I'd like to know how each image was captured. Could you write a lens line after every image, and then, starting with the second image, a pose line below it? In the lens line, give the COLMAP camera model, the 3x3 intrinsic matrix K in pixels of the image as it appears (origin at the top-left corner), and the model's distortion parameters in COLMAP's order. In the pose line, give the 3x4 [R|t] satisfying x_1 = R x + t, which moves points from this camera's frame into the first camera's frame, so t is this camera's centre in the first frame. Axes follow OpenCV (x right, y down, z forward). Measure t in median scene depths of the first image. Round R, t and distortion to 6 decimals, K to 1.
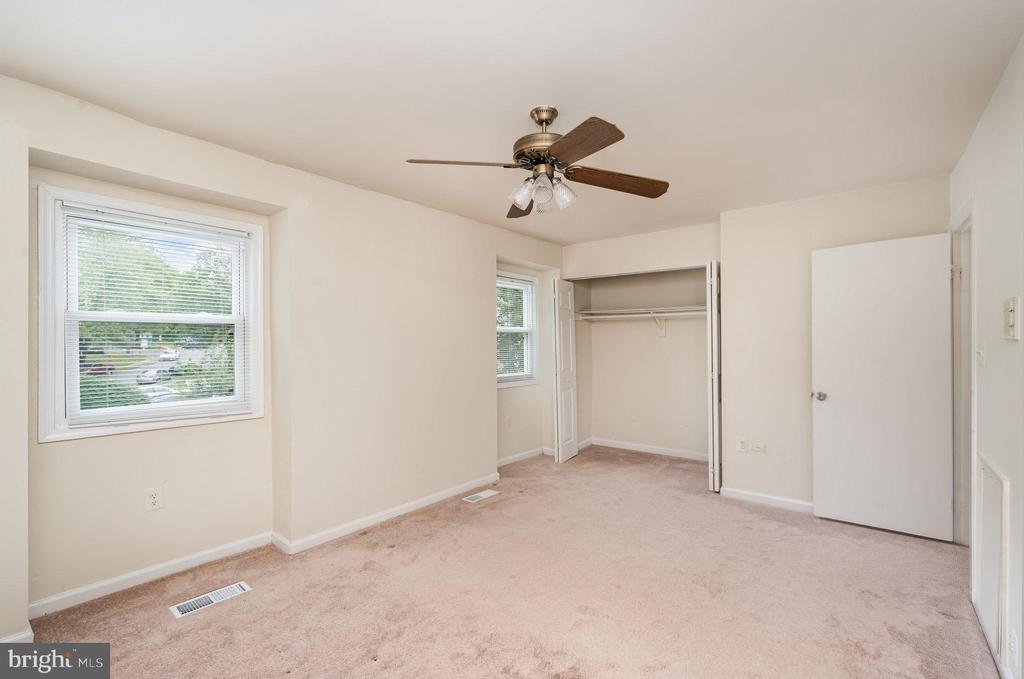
lens RADIAL K [[460.7, 0, 513.4], [0, 460.7, 341.3], [0, 0, 1]] dist [-0.005243, 0.000030]
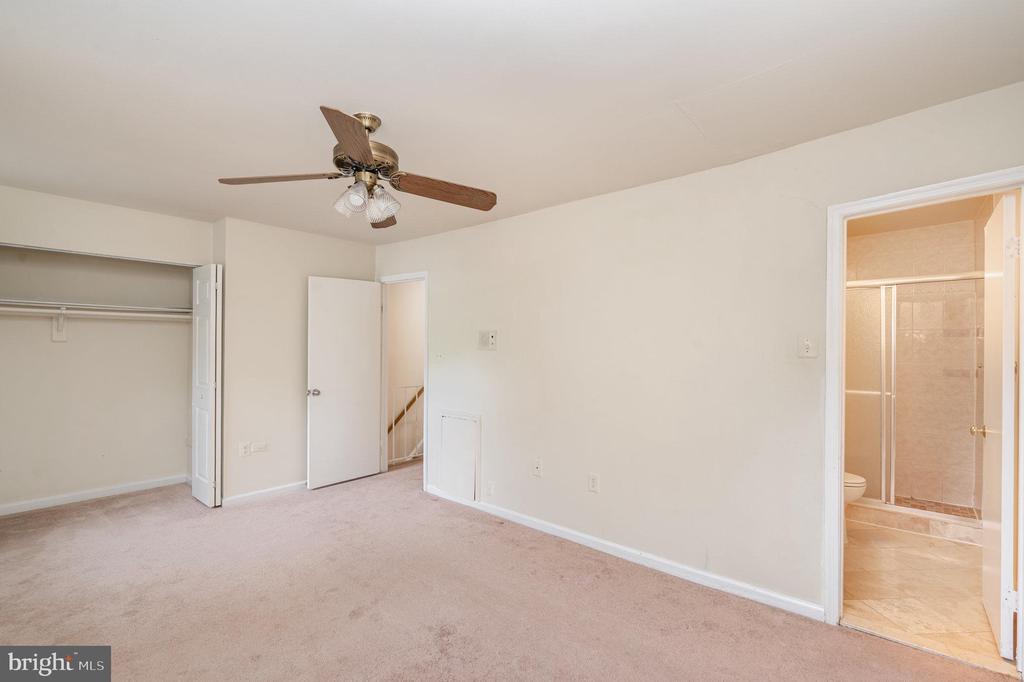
lens RADIAL K [[460.7, 0, 509.1], [0, 460.7, 347.0], [0, 0, 1]] dist [-0.005243, 0.000030]
pose [[0.041876, 0.001383, 0.999122, -0.499111], [-0.004610, 0.999989, -0.001191, -0.005600], [-0.999112, -0.004556, 0.041882, 0.363297]]
